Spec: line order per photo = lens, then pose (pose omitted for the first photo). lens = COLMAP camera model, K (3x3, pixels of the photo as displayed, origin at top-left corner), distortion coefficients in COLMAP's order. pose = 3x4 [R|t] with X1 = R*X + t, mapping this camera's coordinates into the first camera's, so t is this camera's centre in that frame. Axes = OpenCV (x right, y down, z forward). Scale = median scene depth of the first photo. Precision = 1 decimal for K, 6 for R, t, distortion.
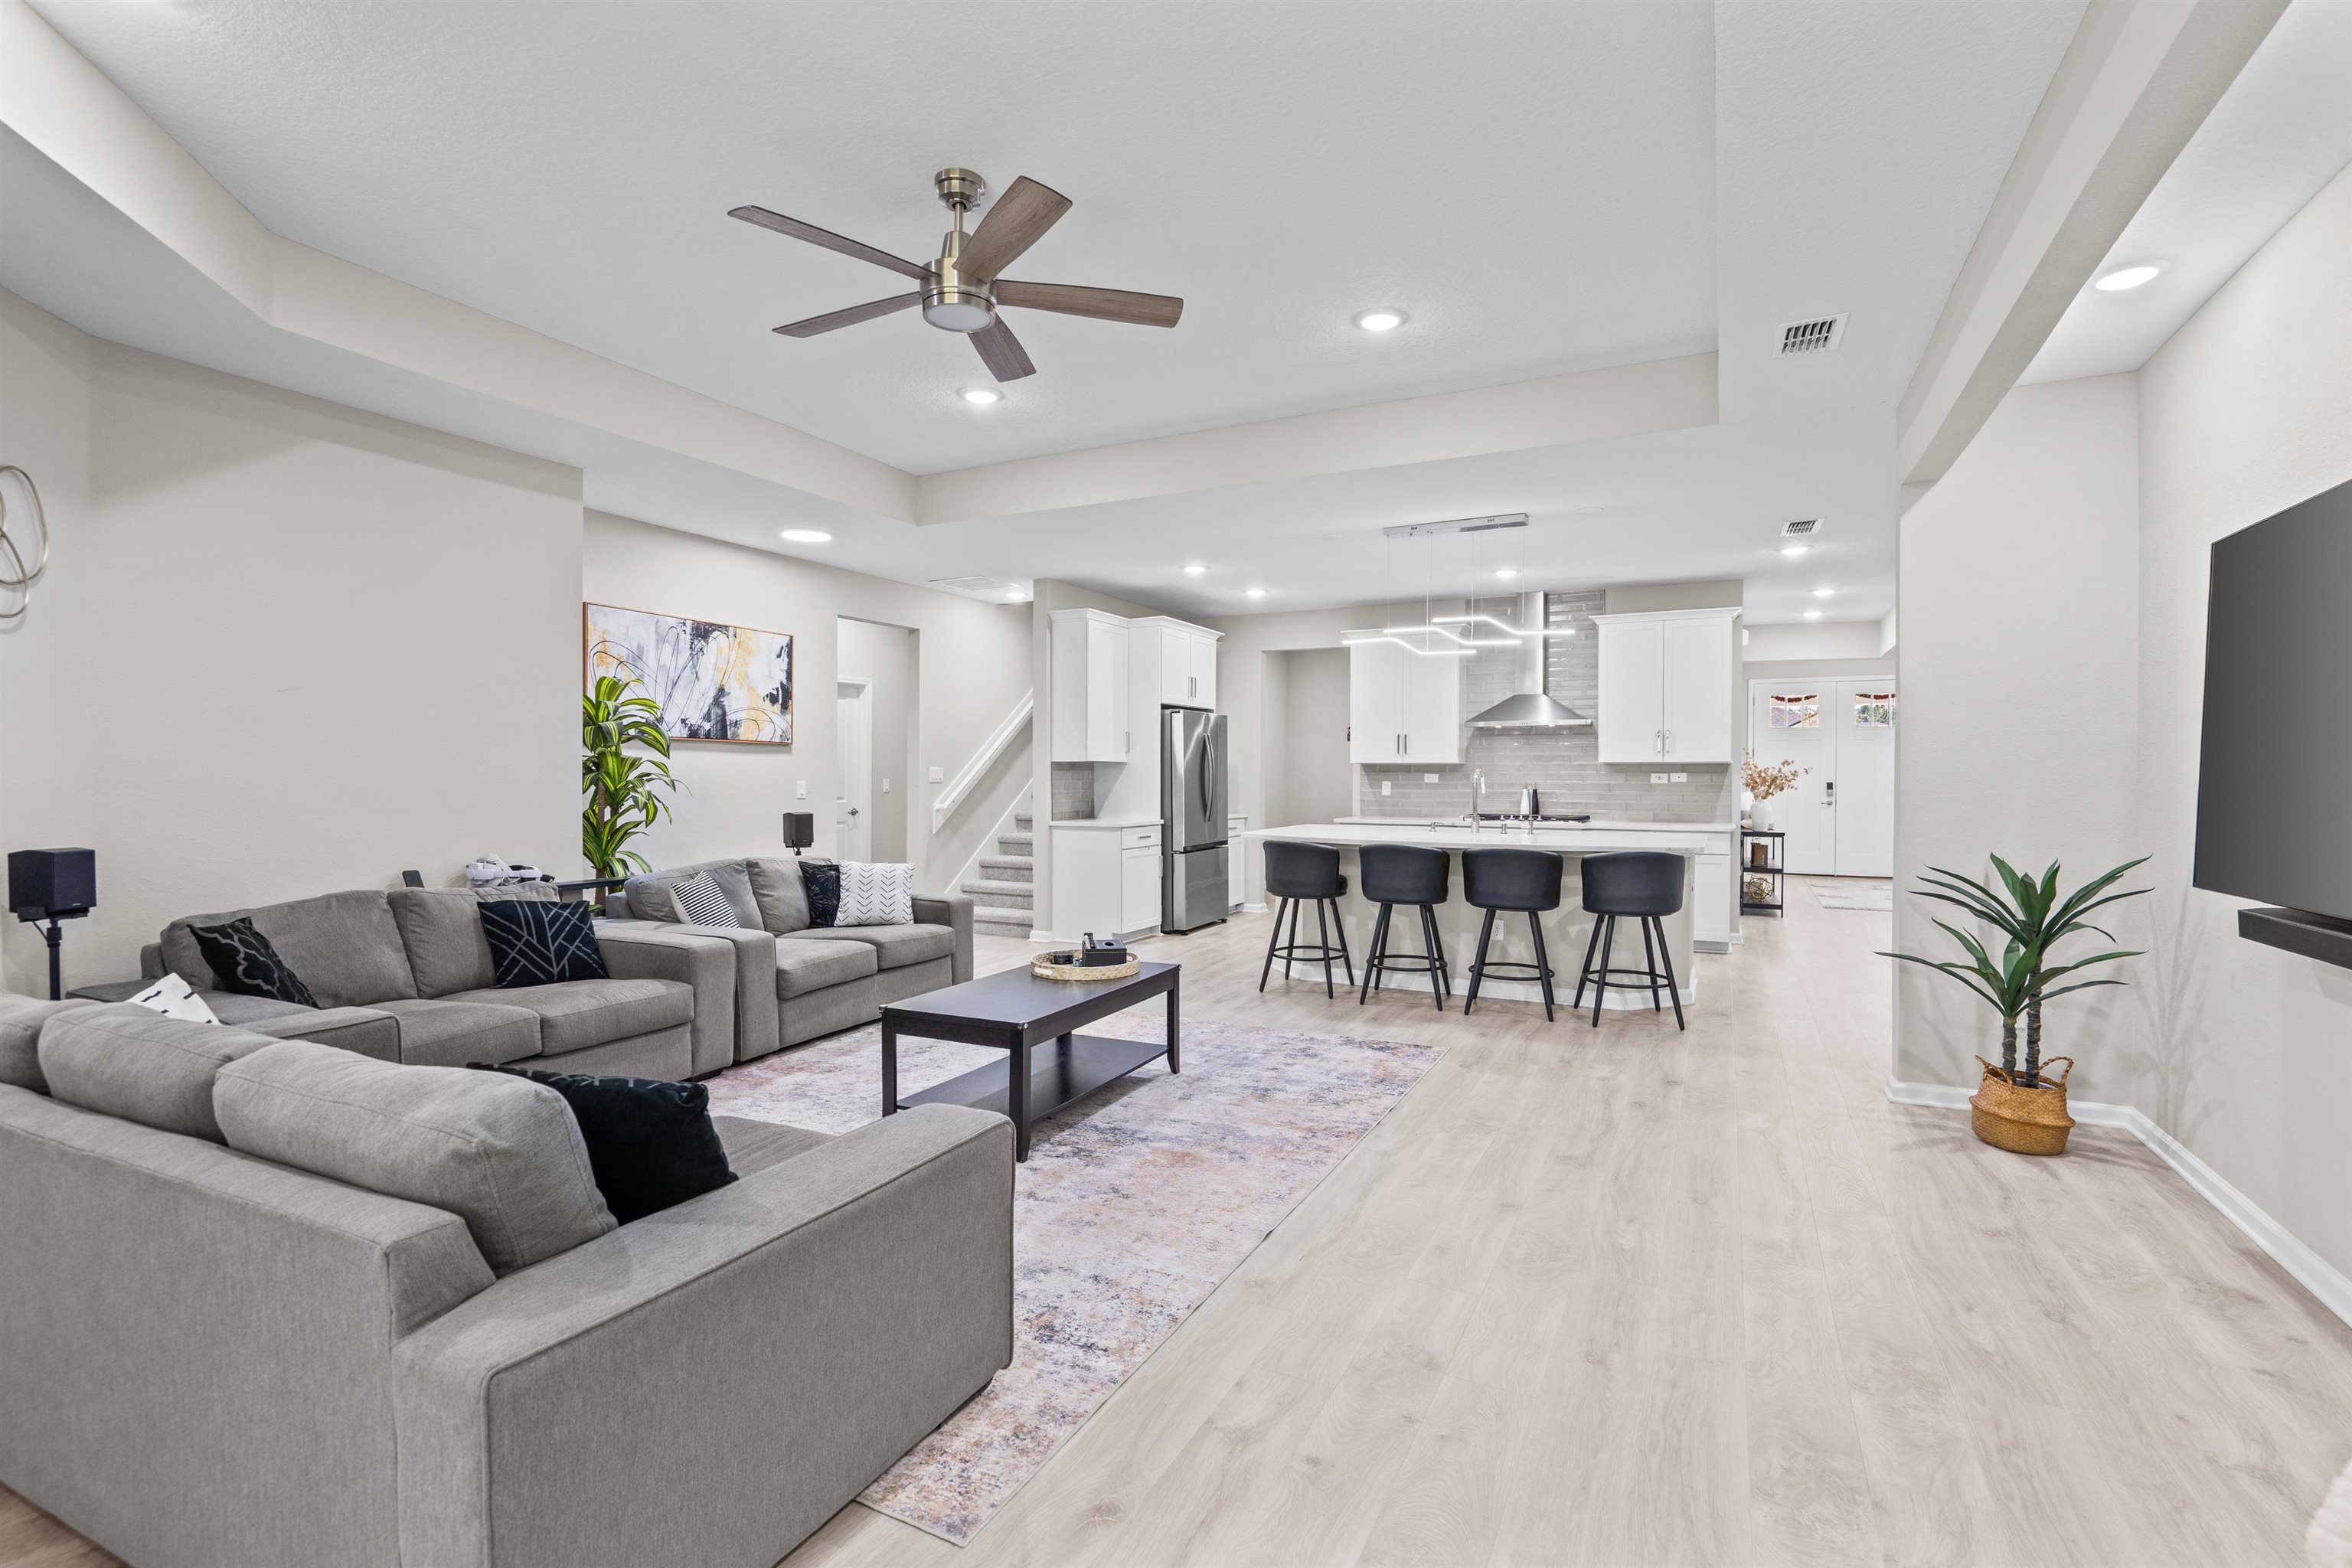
lens RADIAL K [[1072.2, 0, 1176.0], [0, 1072.2, 784.0], [0, 0, 1]] dist [-0.002490, 0.000074]
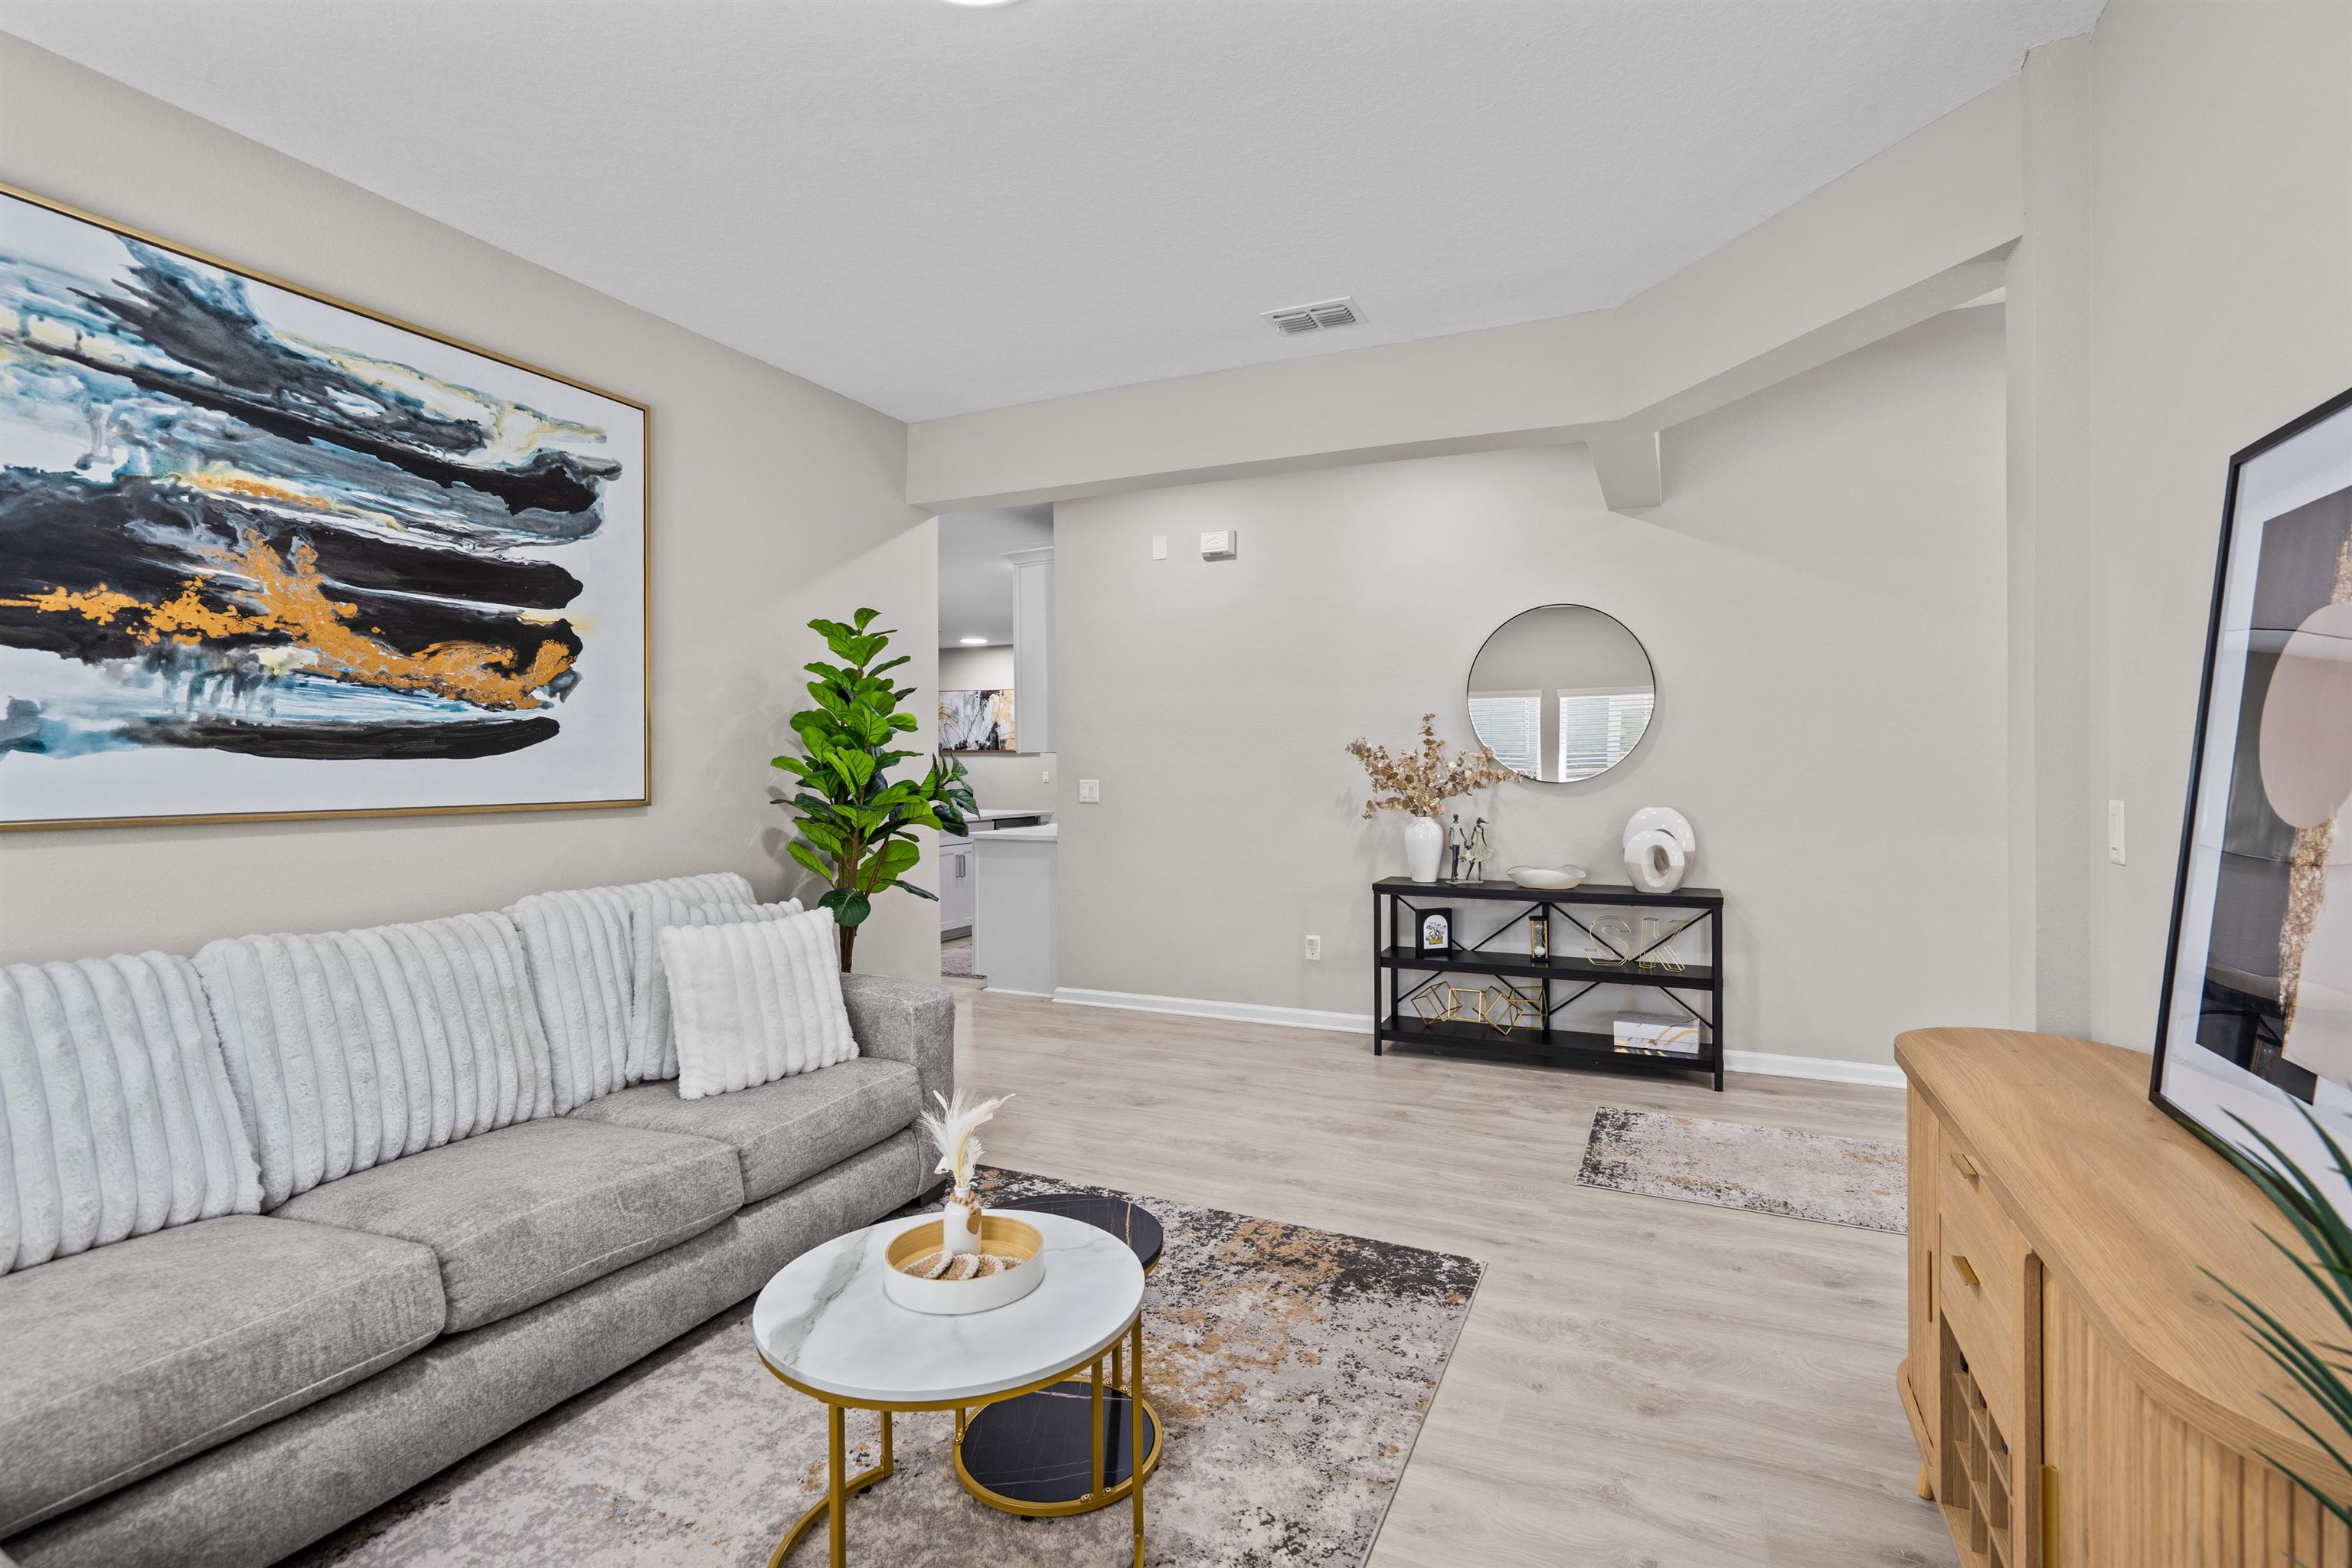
lens RADIAL K [[1067.4, 0, 1179.4], [0, 1067.4, 763.4], [0, 0, 1]] dist [-0.002731, 0.000465]
pose [[0.037862, -0.004838, -0.999271, 1.540667], [-0.001290, 0.999987, -0.004890, -0.009851], [0.999282, 0.001474, 0.037855, 1.306555]]
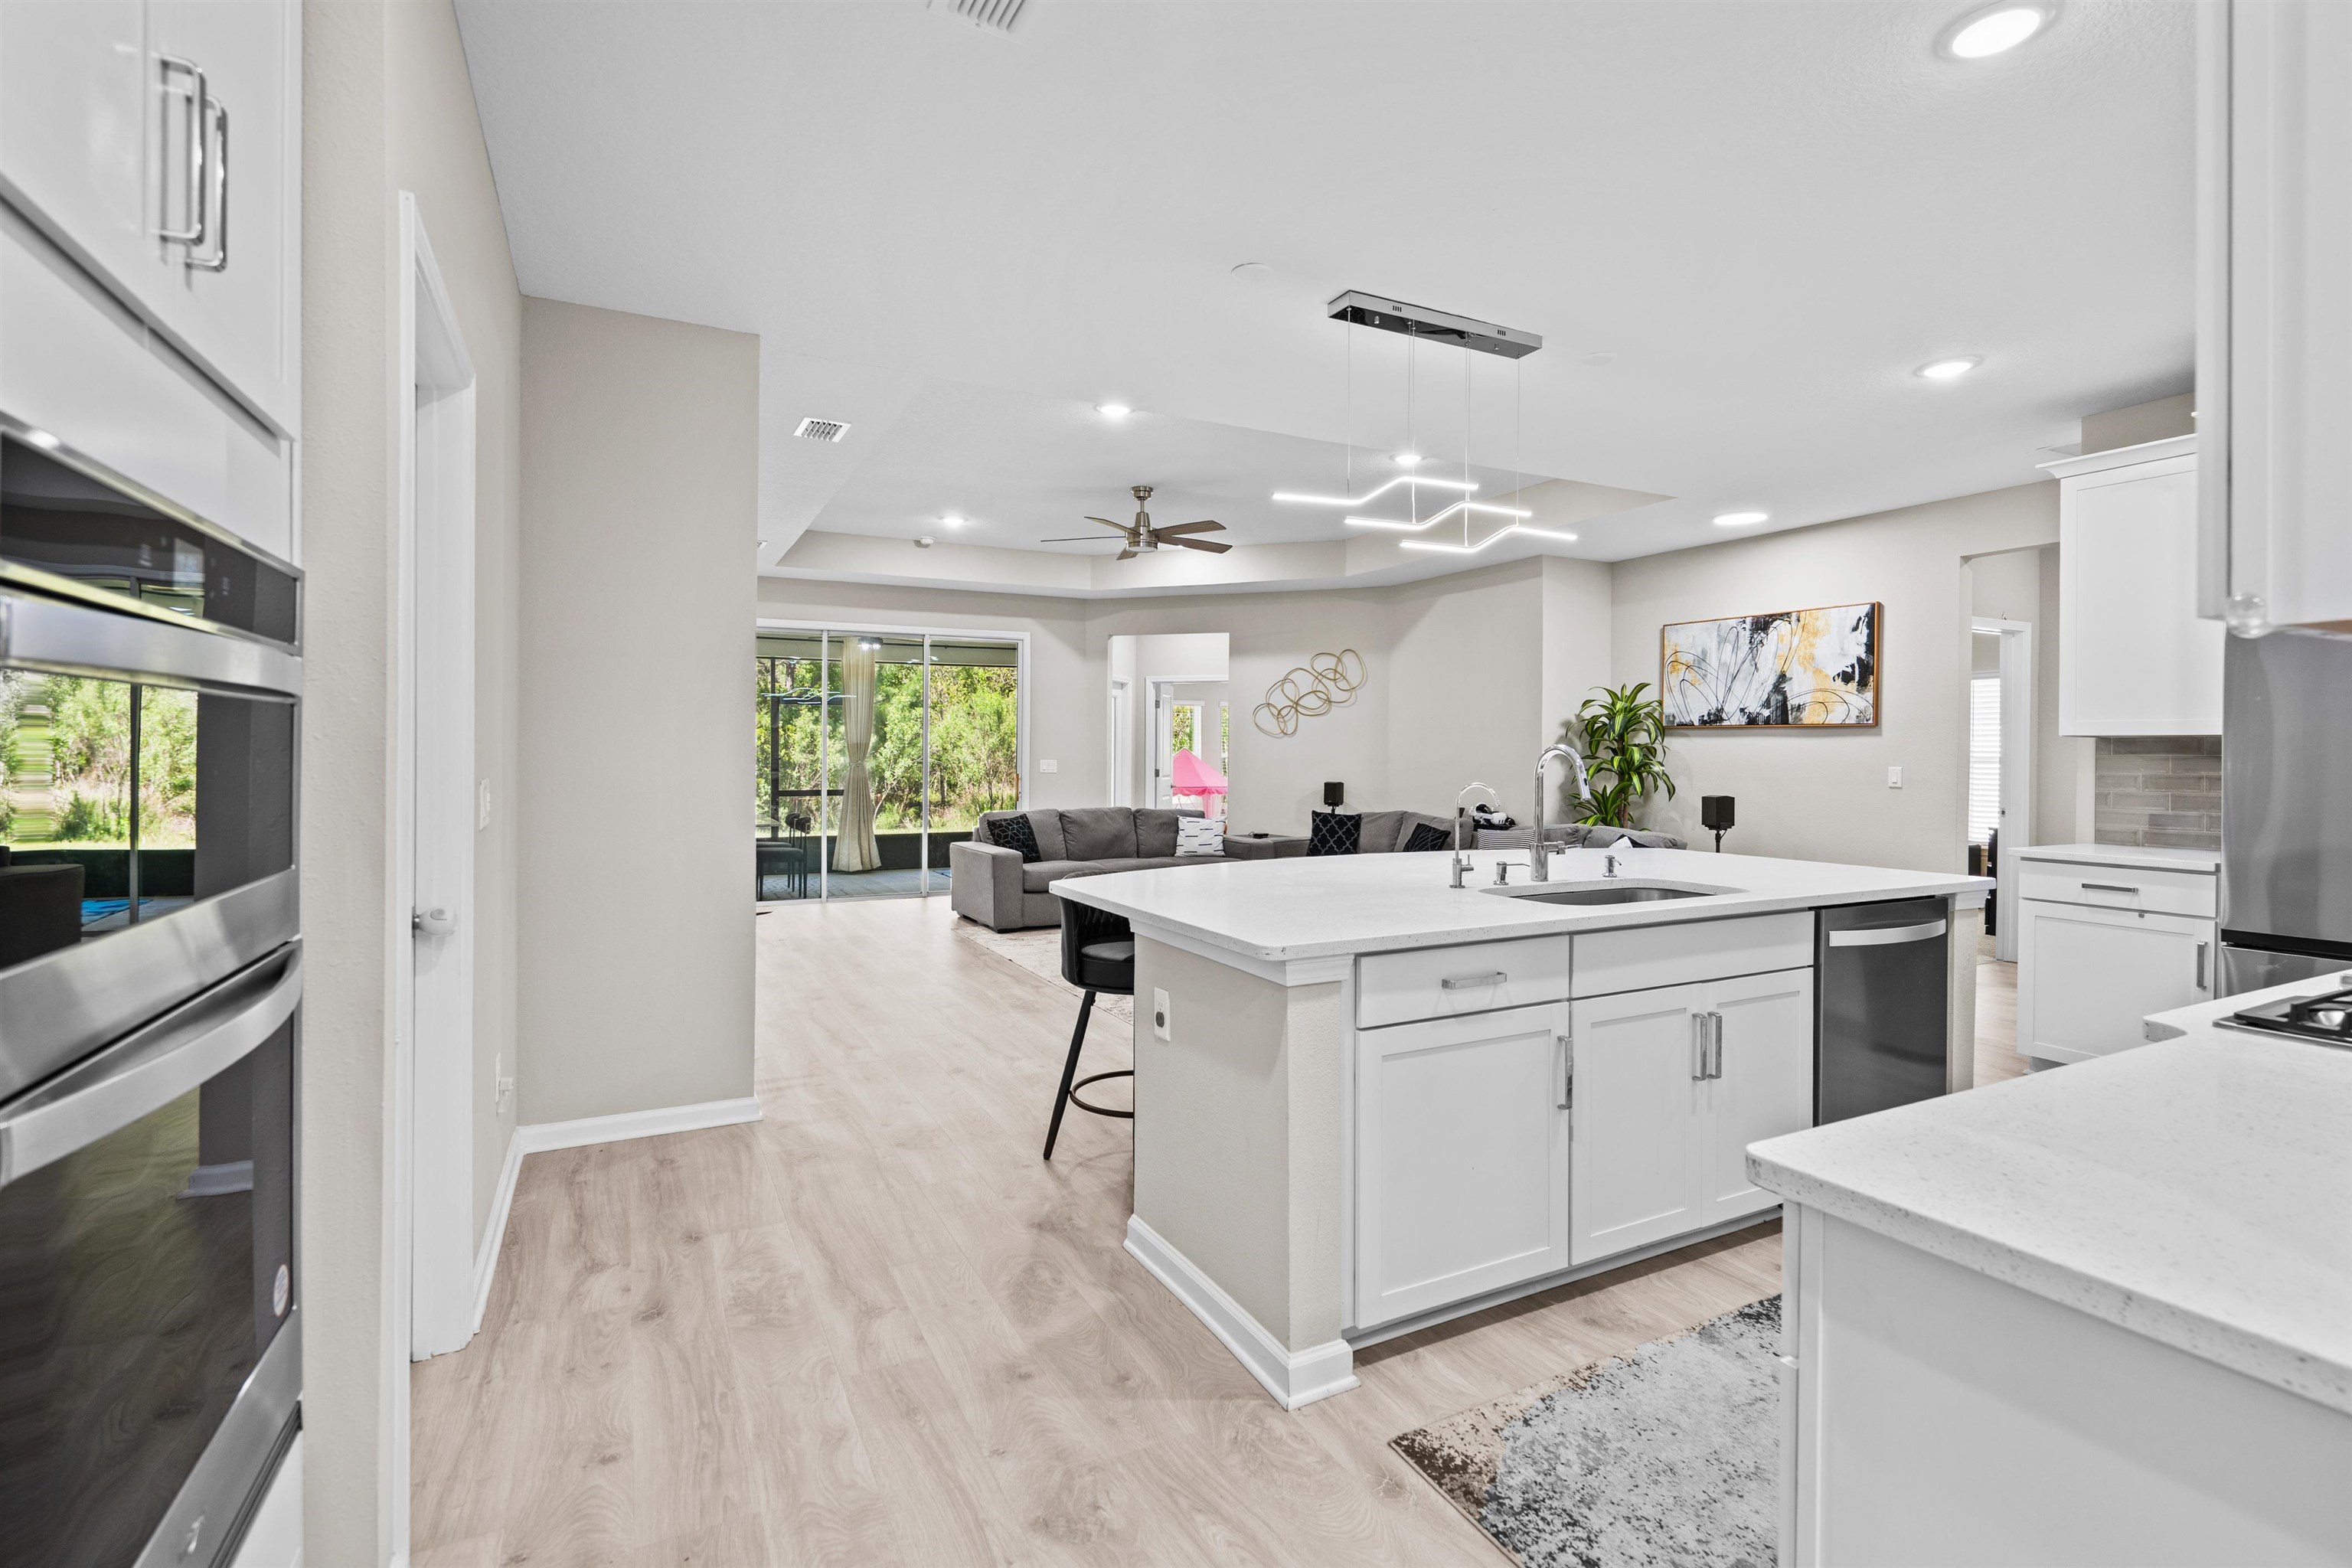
lens RADIAL K [[1076.3, 0, 1181.9], [0, 1076.3, 756.8], [0, 0, 1]] dist [-0.001365, 0.000080]
pose [[-0.578921, -0.002297, -0.815380, 0.778115], [-0.013744, 0.999881, 0.006941, -0.010608], [0.815268, 0.015225, -0.578884, 1.175978]]
